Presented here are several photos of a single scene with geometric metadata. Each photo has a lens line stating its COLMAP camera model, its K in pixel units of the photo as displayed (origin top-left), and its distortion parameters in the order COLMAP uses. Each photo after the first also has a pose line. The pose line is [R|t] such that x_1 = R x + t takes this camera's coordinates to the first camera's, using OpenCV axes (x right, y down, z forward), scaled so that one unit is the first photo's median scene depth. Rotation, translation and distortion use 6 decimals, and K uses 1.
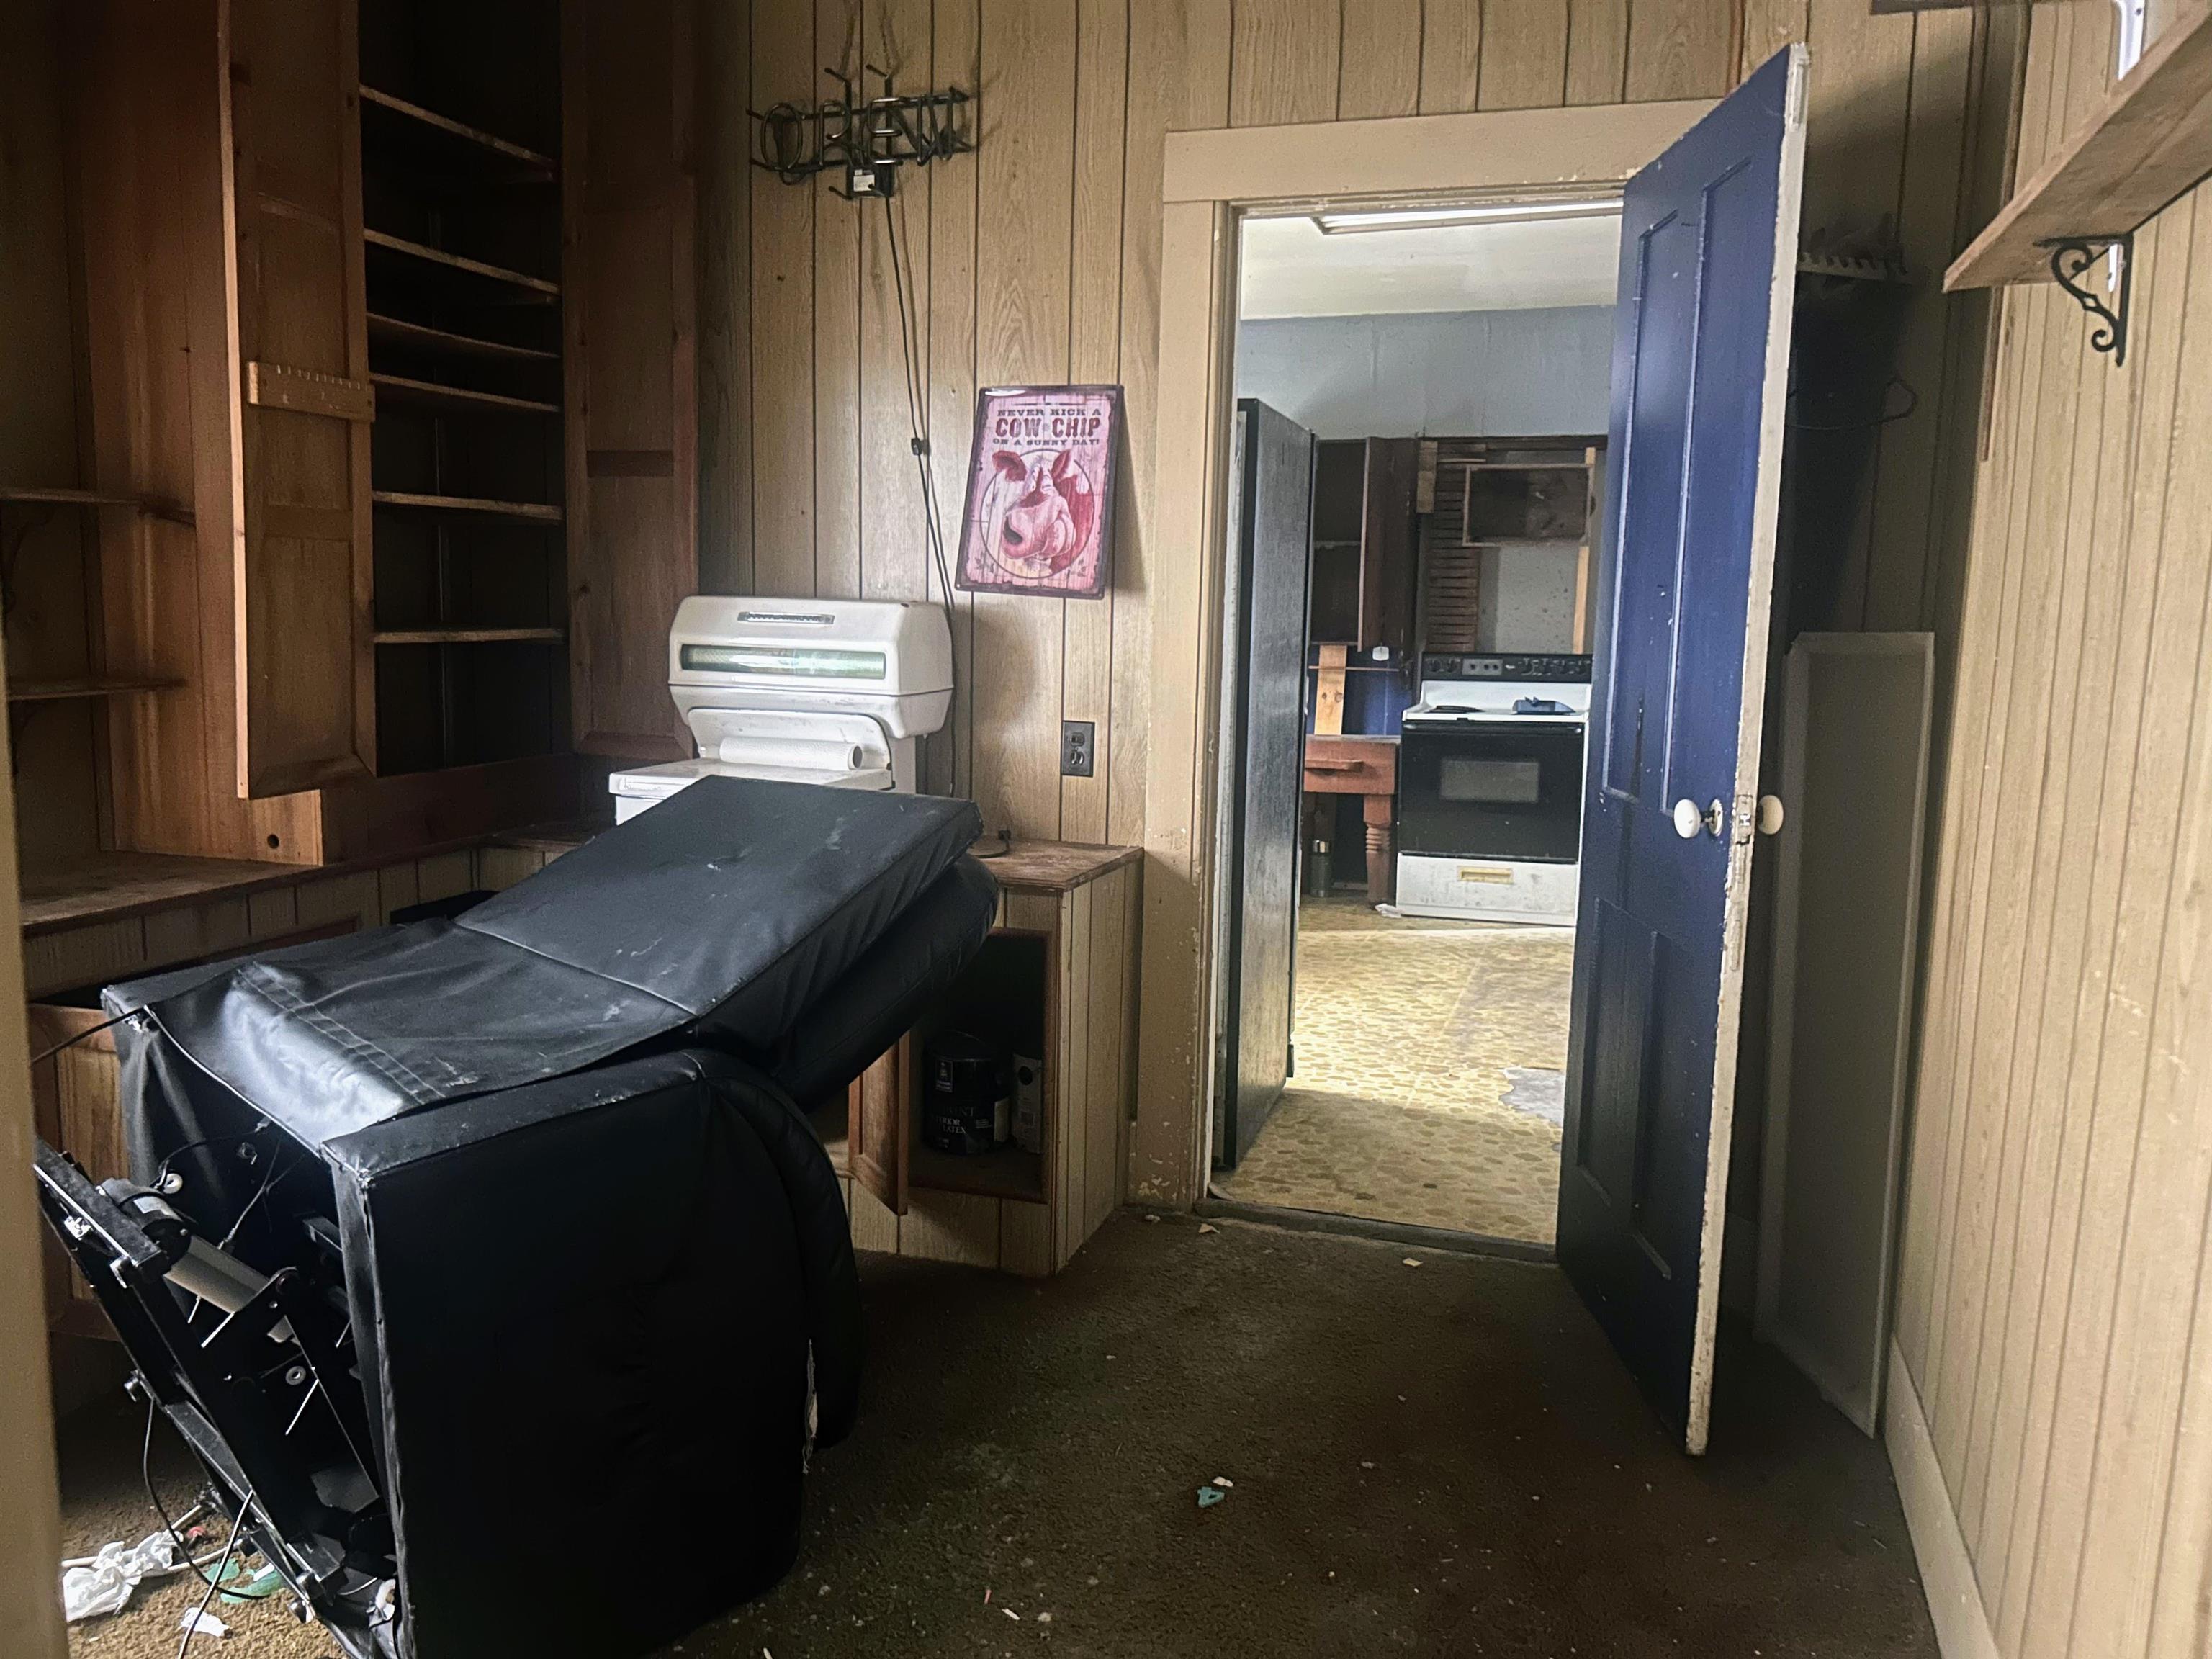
lens RADIAL K [[1697.7, 0, 1024.2], [0, 1697.7, 848.3], [0, 0, 1]] dist [0.026919, -0.005822]
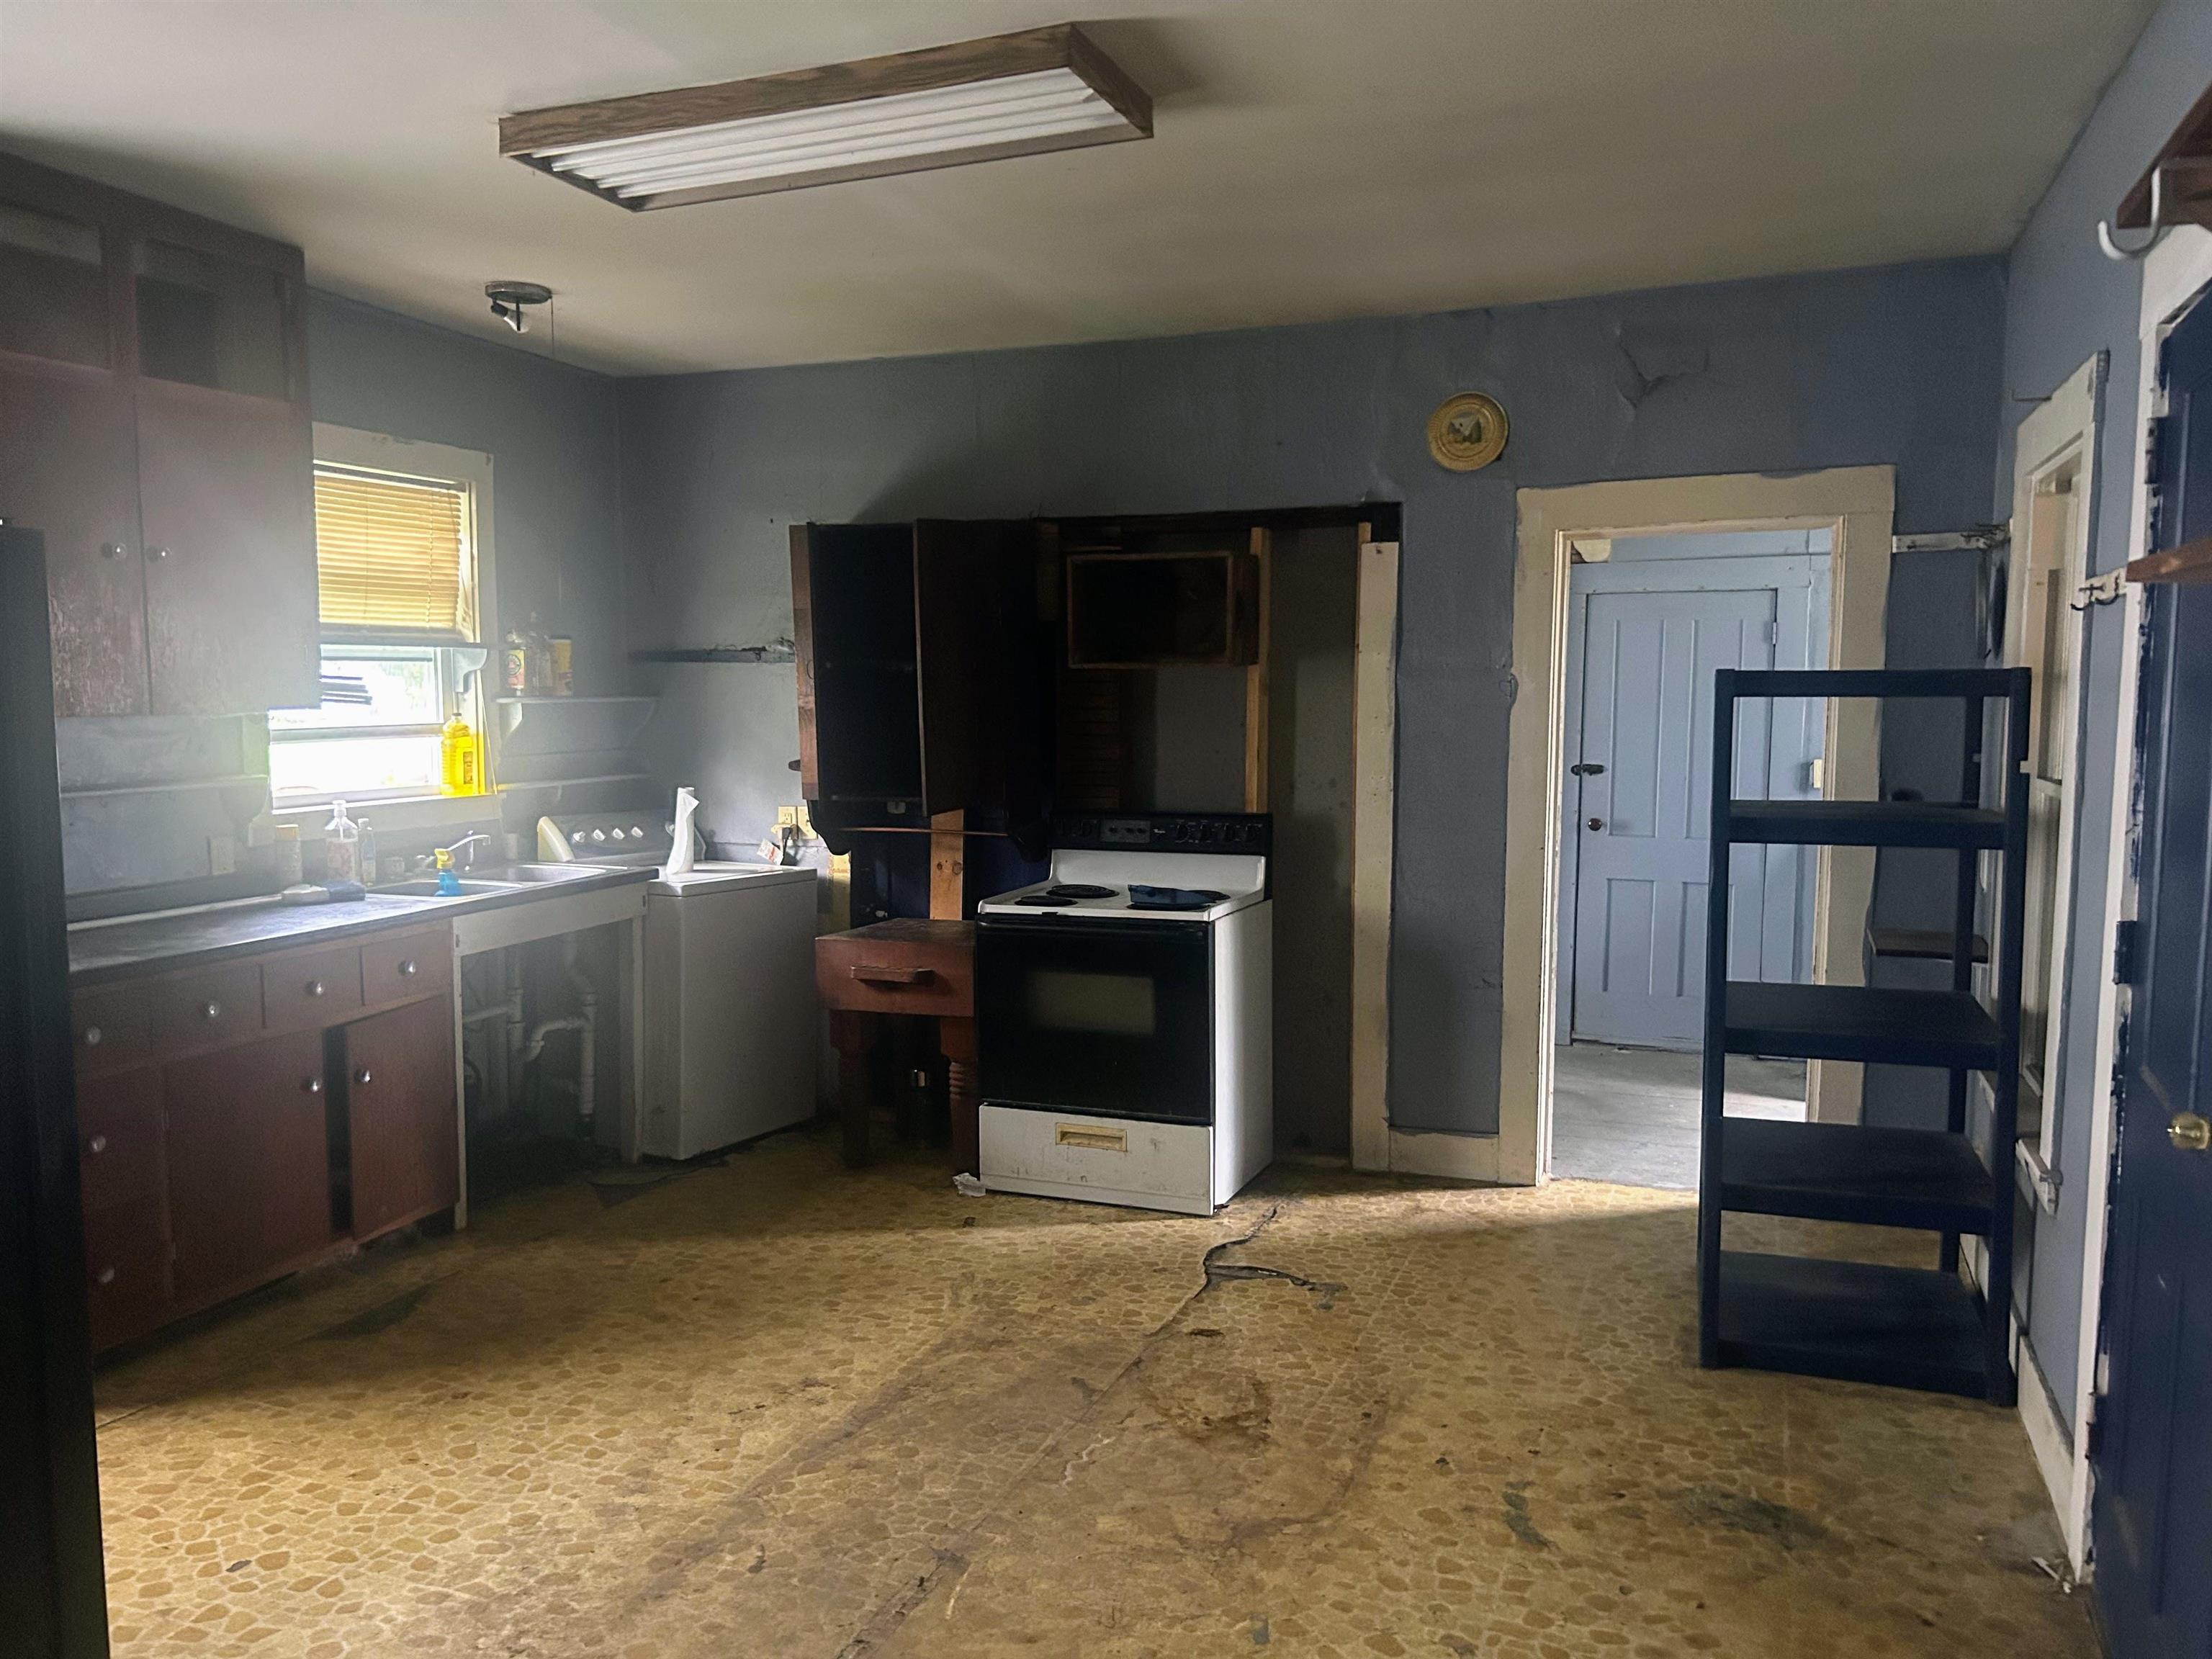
lens RADIAL K [[1697.7, 0, 1107.8], [0, 1697.7, 826.1], [0, 0, 1]] dist [0.026919, -0.005822]
pose [[0.999739, -0.011127, -0.019949, 0.294606], [0.009973, 0.998322, -0.057048, -0.072197], [0.020550, 0.056834, 0.998172, 0.300601]]
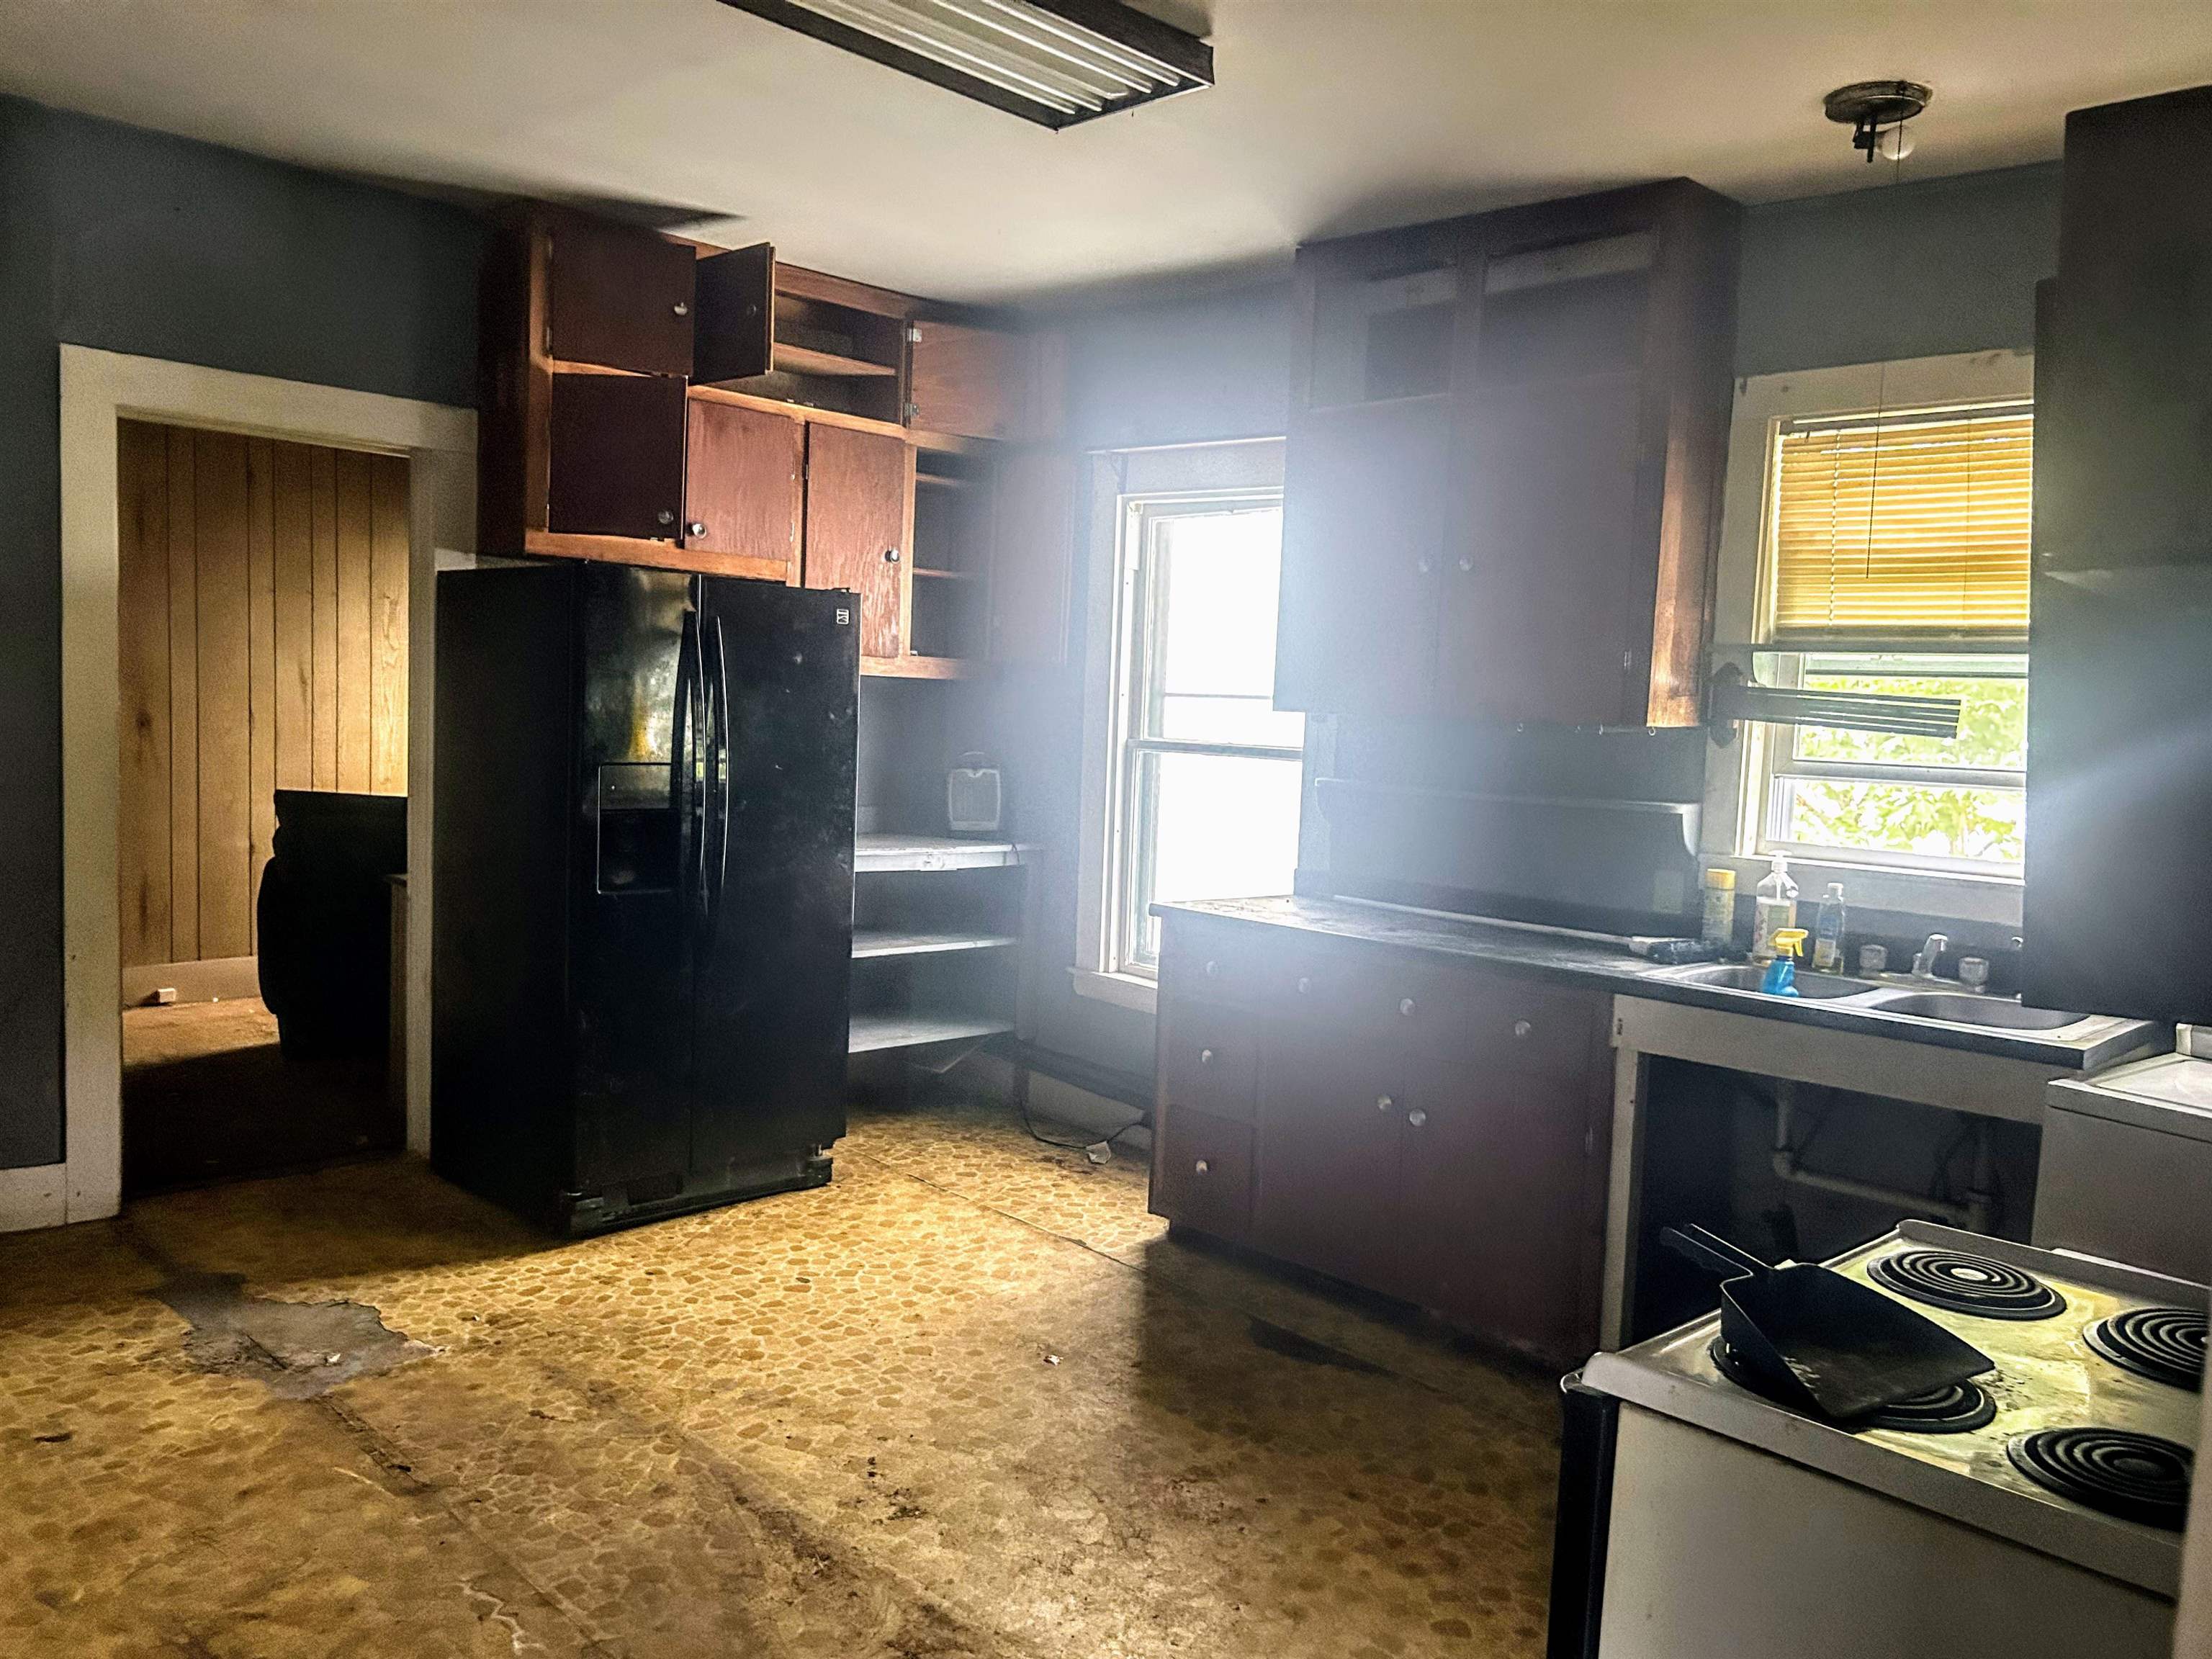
lens RADIAL K [[1697.7, 0, 1107.5], [0, 1697.7, 833.8], [0, 0, 1]] dist [0.026919, -0.005822]
pose [[-0.435190, 0.037703, -0.899549, 0.543797], [-0.174943, 0.976539, 0.125565, -0.159406], [0.883179, 0.212014, -0.418384, 1.006318]]
